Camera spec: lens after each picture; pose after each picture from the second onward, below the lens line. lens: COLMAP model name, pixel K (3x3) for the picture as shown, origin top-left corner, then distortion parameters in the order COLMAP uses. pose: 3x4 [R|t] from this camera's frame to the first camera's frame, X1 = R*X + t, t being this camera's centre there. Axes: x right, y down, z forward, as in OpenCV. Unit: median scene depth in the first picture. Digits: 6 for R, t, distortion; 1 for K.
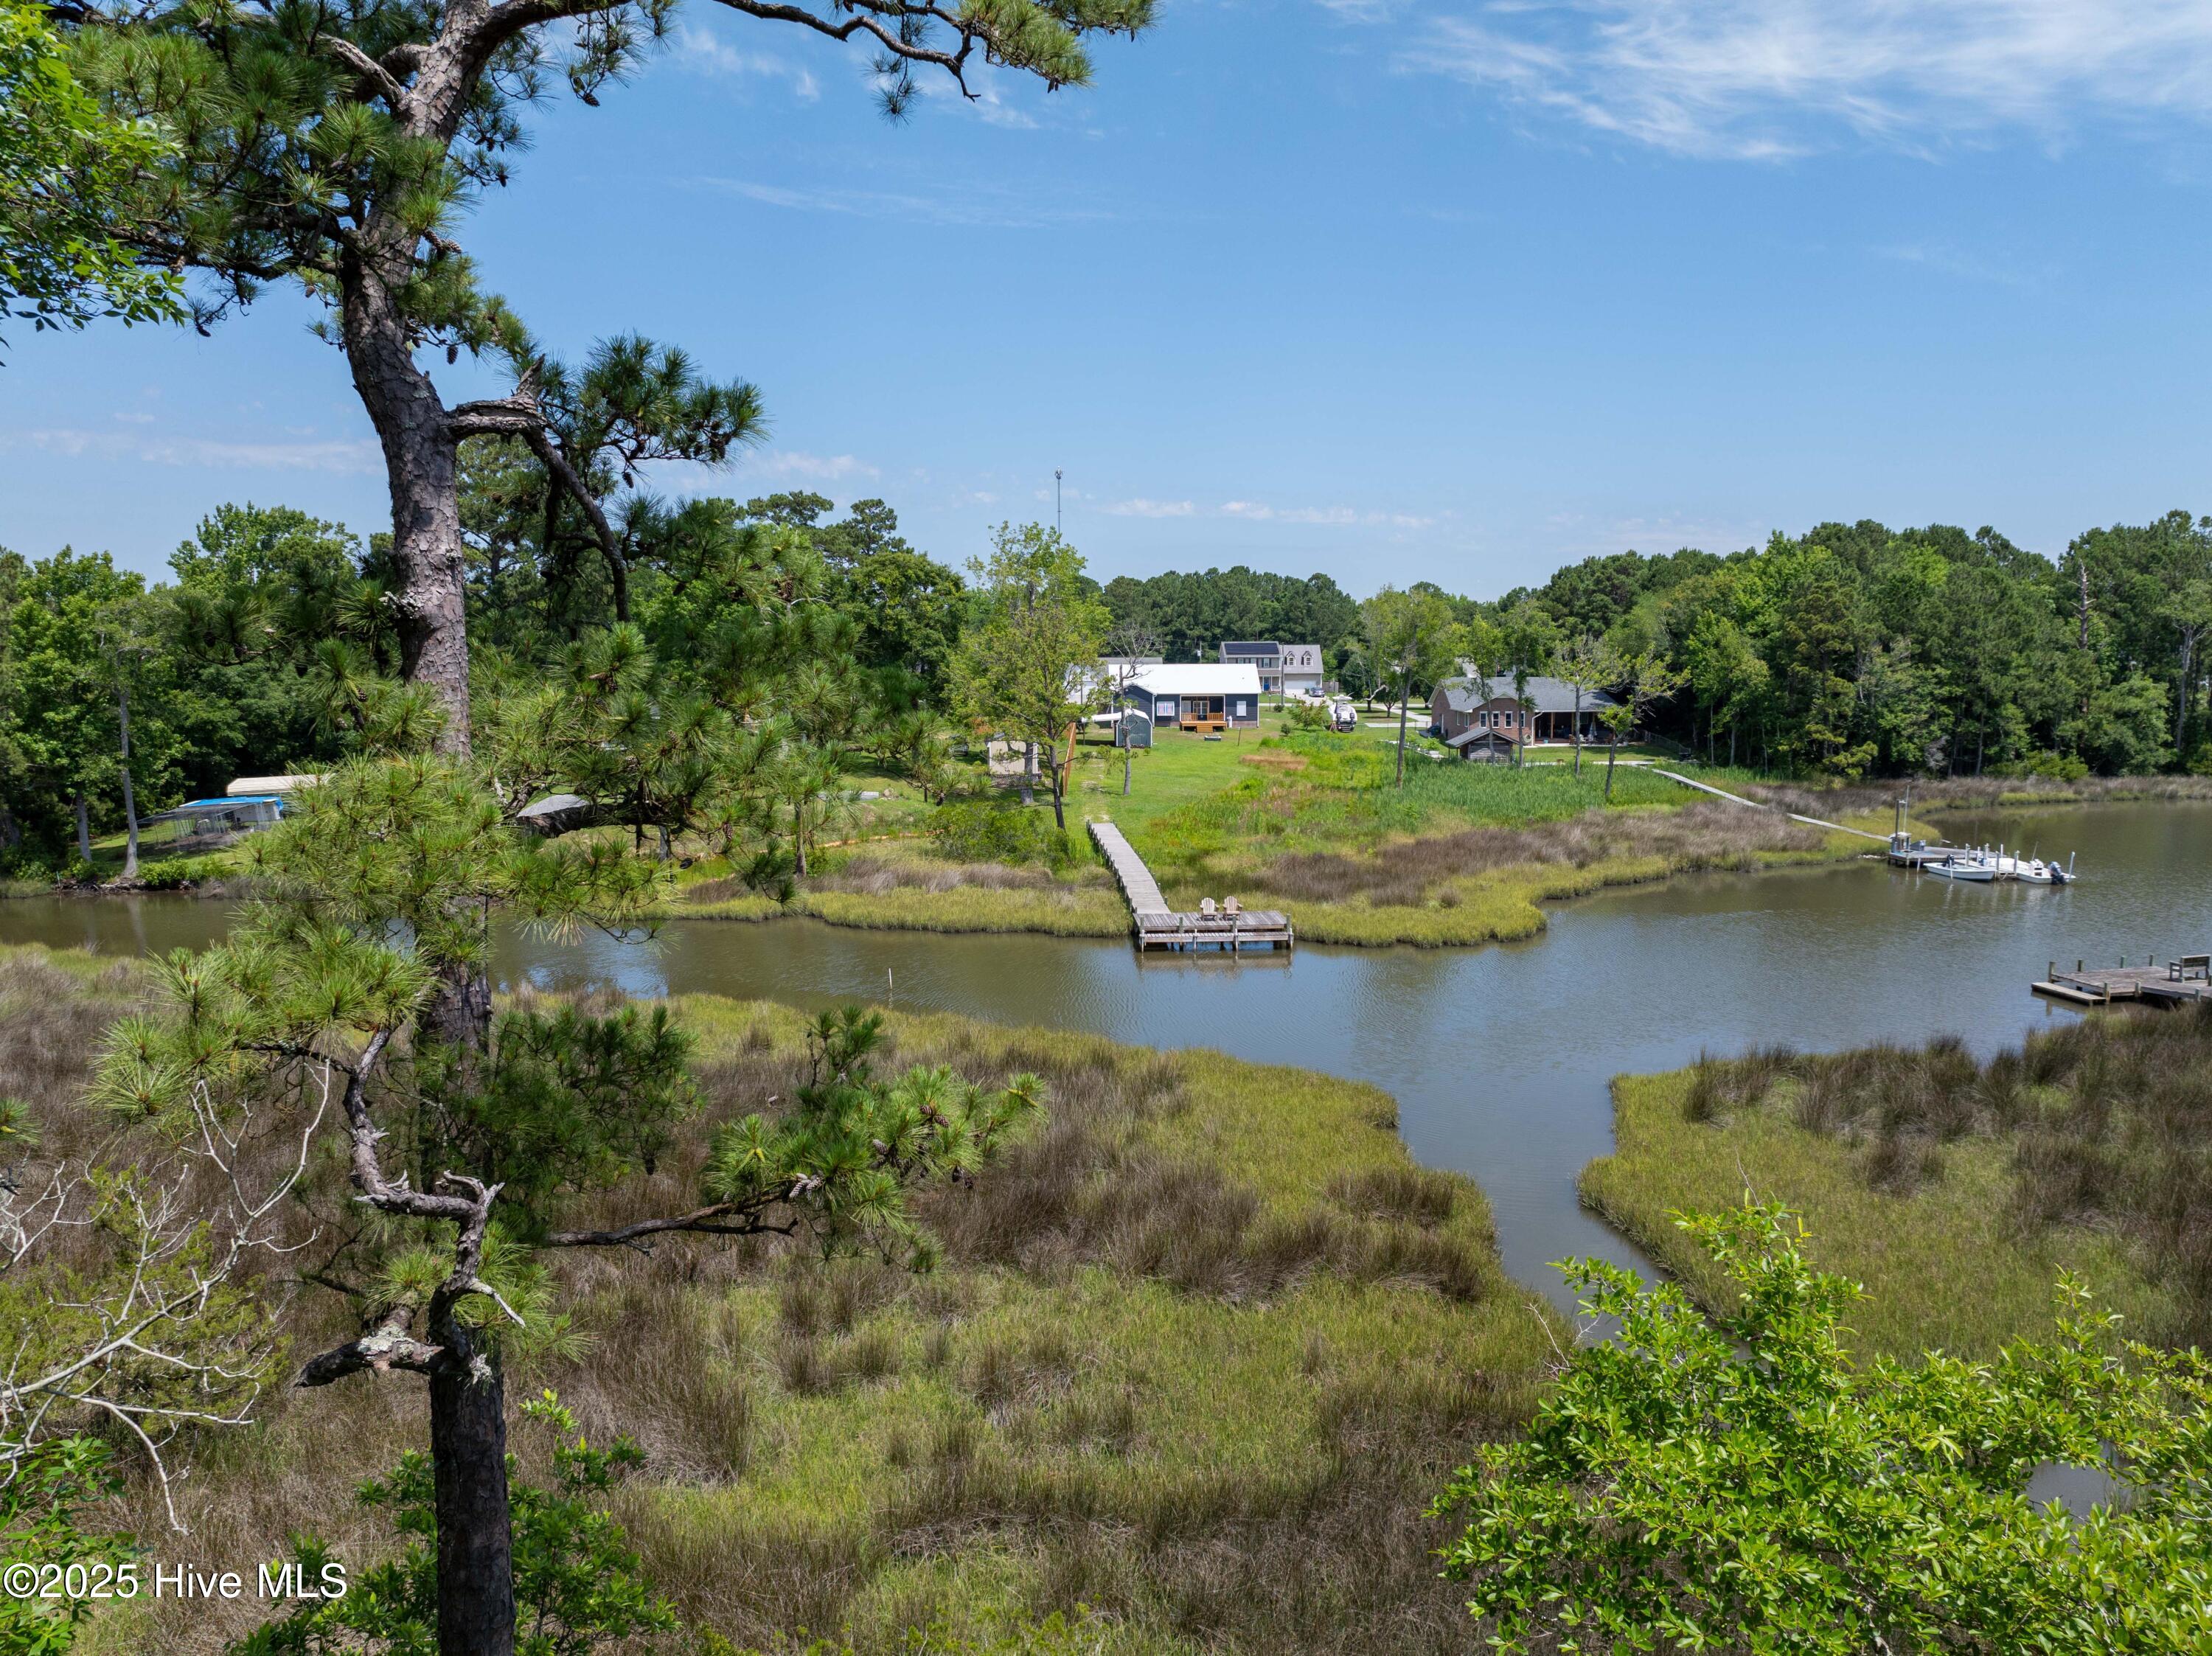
lens RADIAL K [[1563.0, 0, 1111.5], [0, 1563.0, 820.4], [0, 0, 1]] dist [-0.044589, 0.017079]
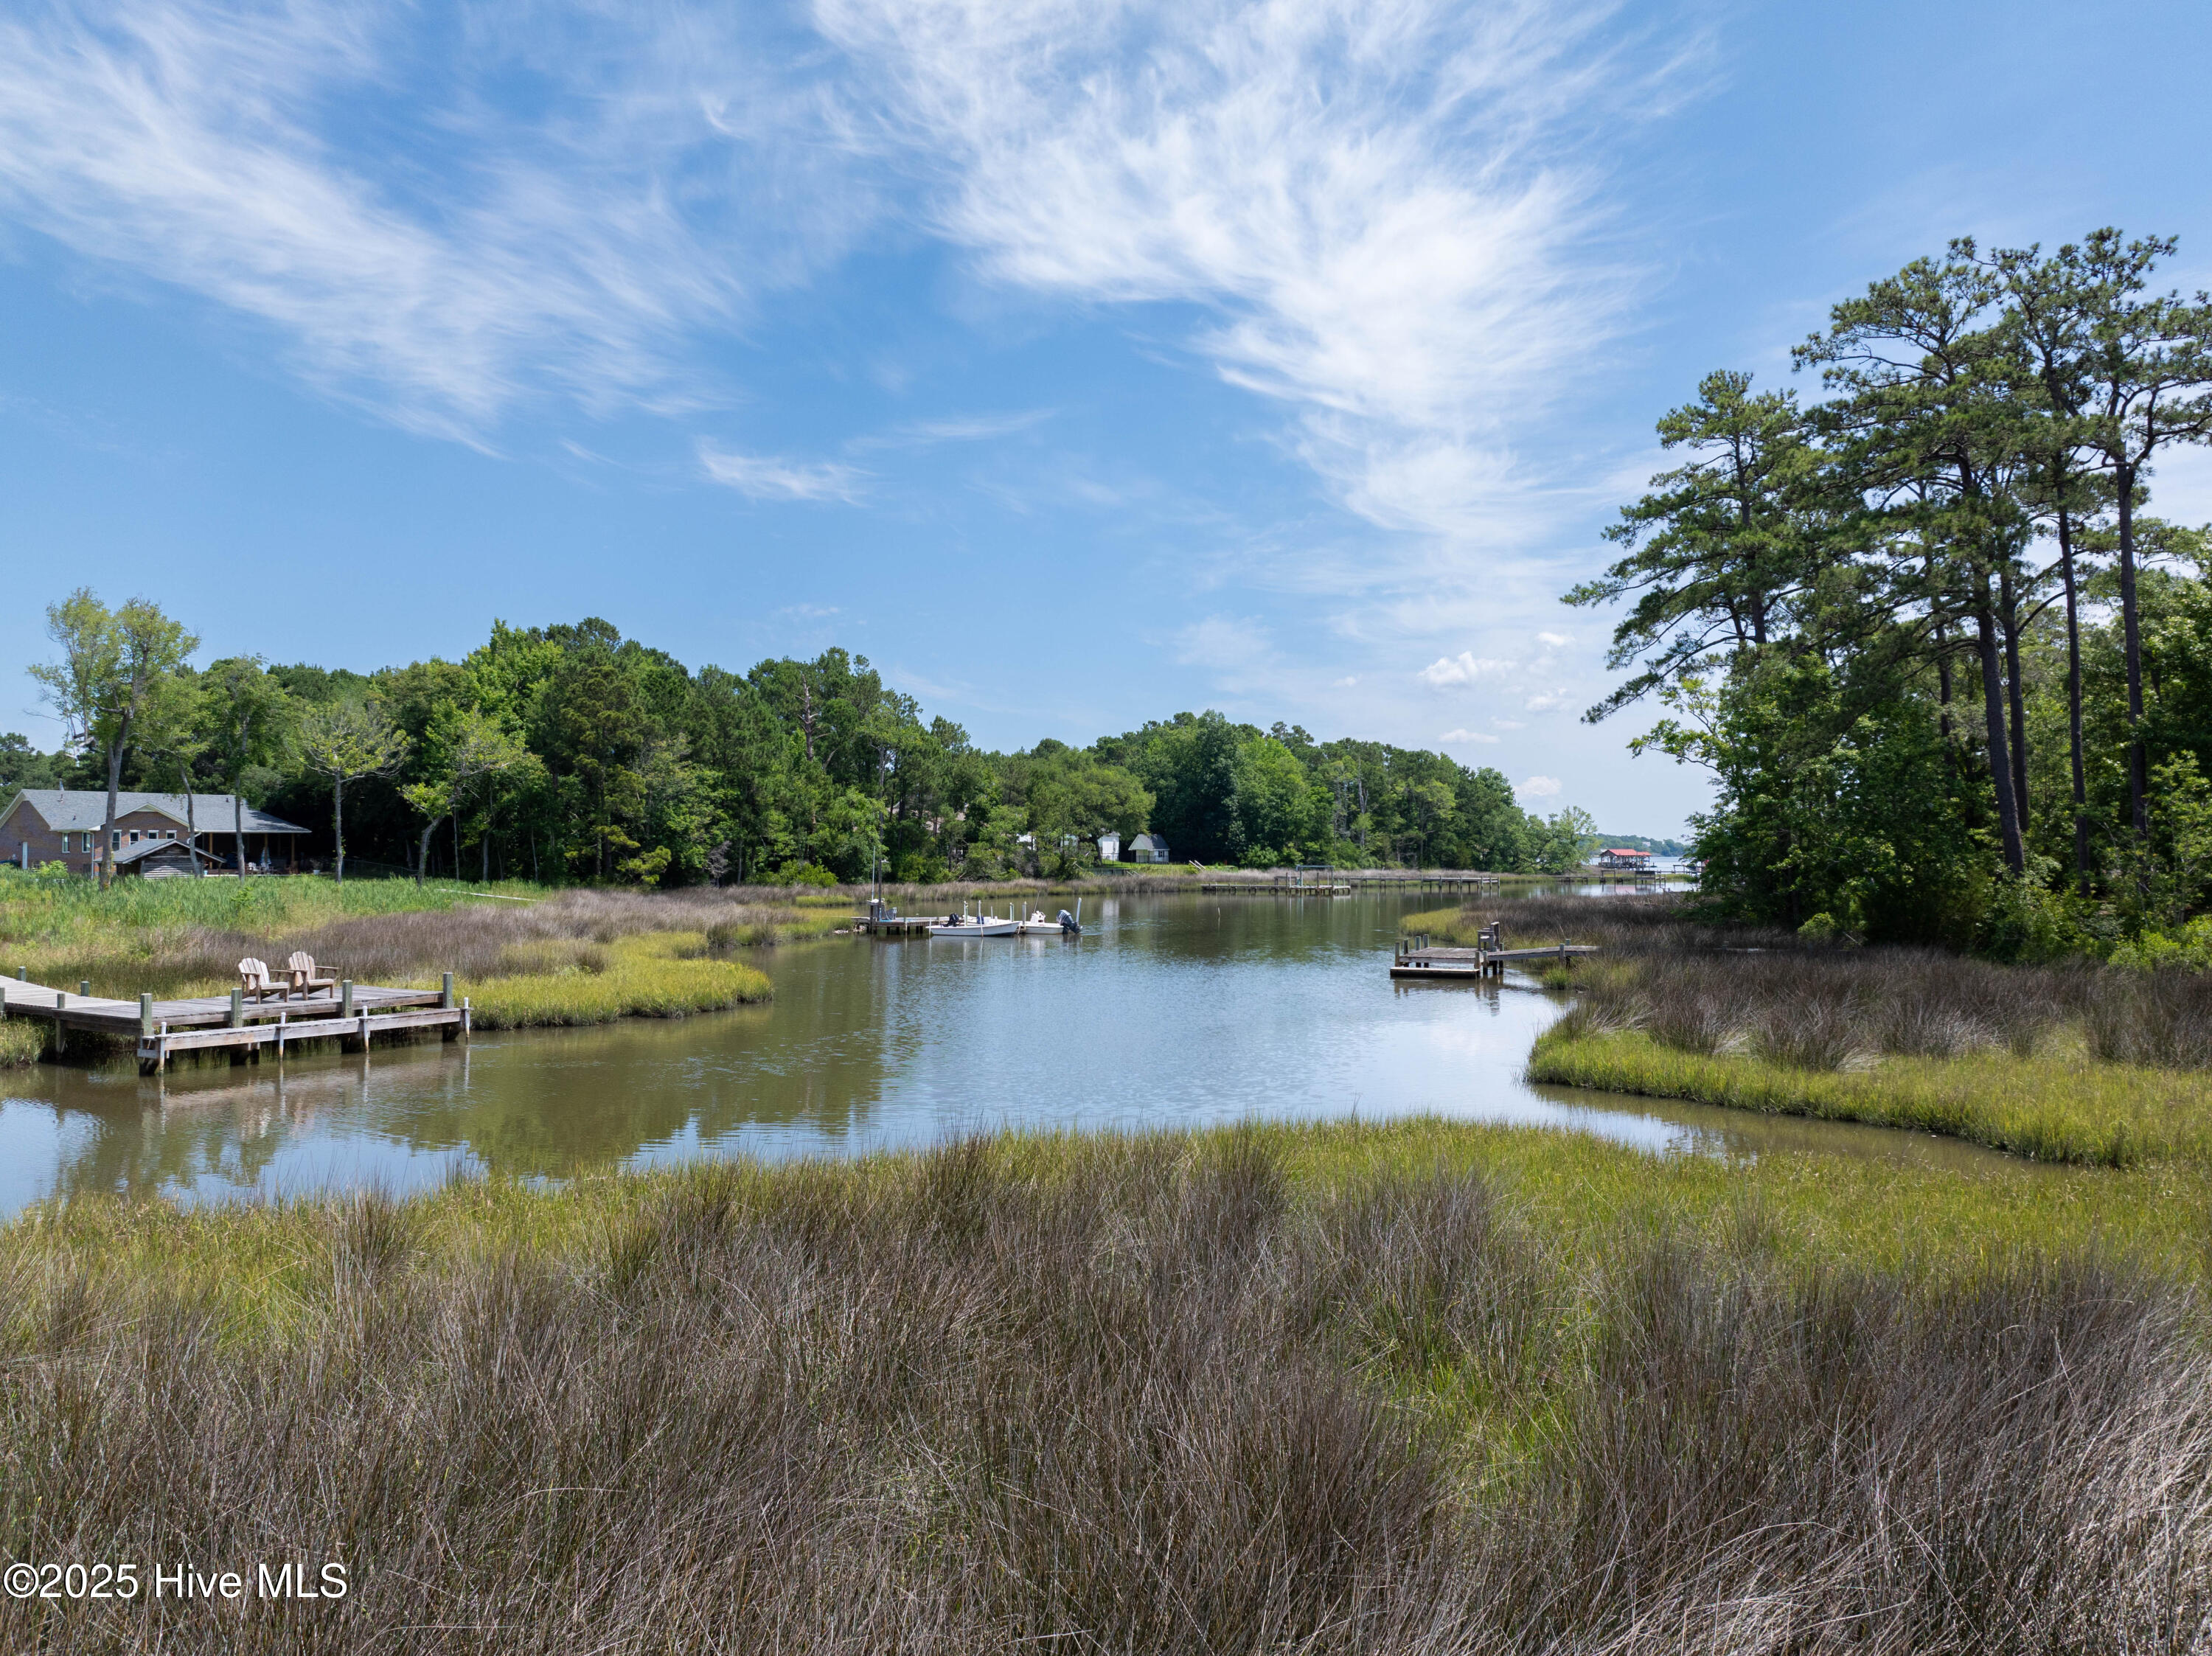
lens RADIAL K [[1563.0, 0, 1111.5], [0, 1563.0, 820.4], [0, 0, 1]] dist [-0.044589, 0.017079]
pose [[0.588099, 0.020483, 0.808530, -0.079179], [0.089666, 0.991865, -0.090348, 0.038051], [-0.803804, 0.125632, 0.581478, 0.268038]]
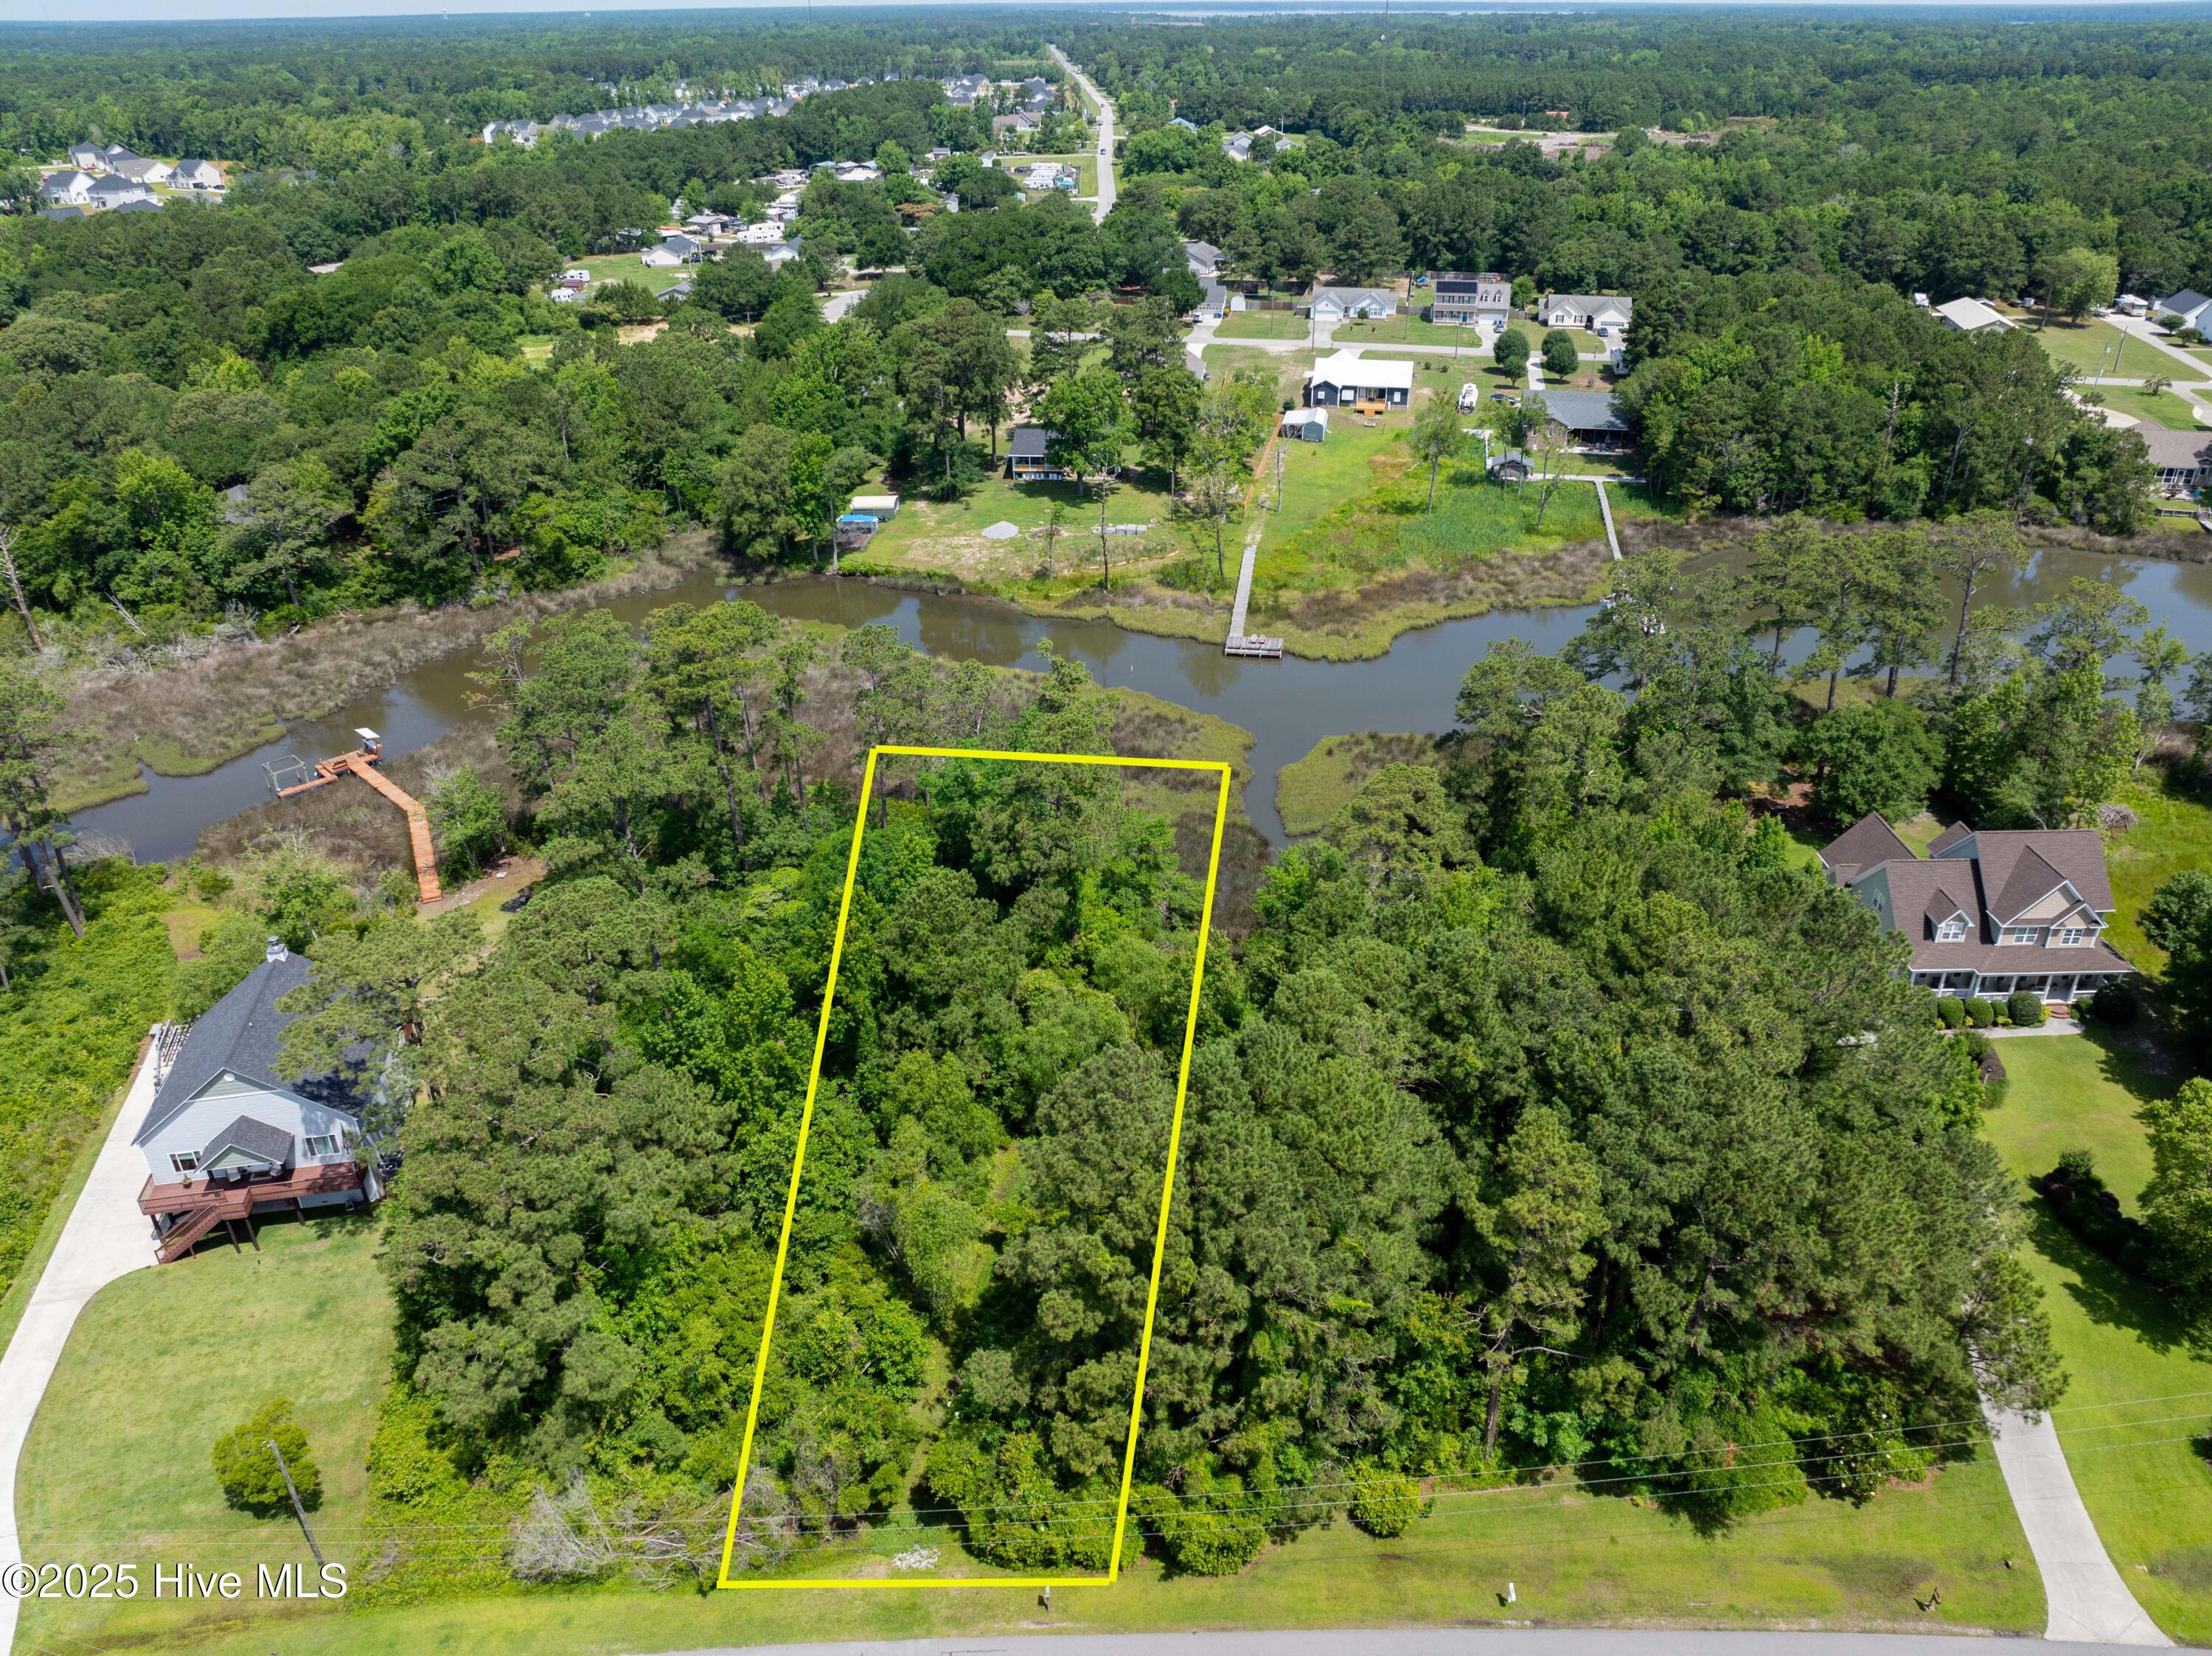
lens RADIAL K [[1563.0, 0, 1111.5], [0, 1563.0, 820.4], [0, 0, 1]] dist [-0.044589, 0.017079]
pose [[0.976884, 0.097924, -0.190020, 0.189911], [-0.020479, 0.927690, 0.372790, -0.339226], [0.212785, -0.360281, 0.908251, -0.831933]]
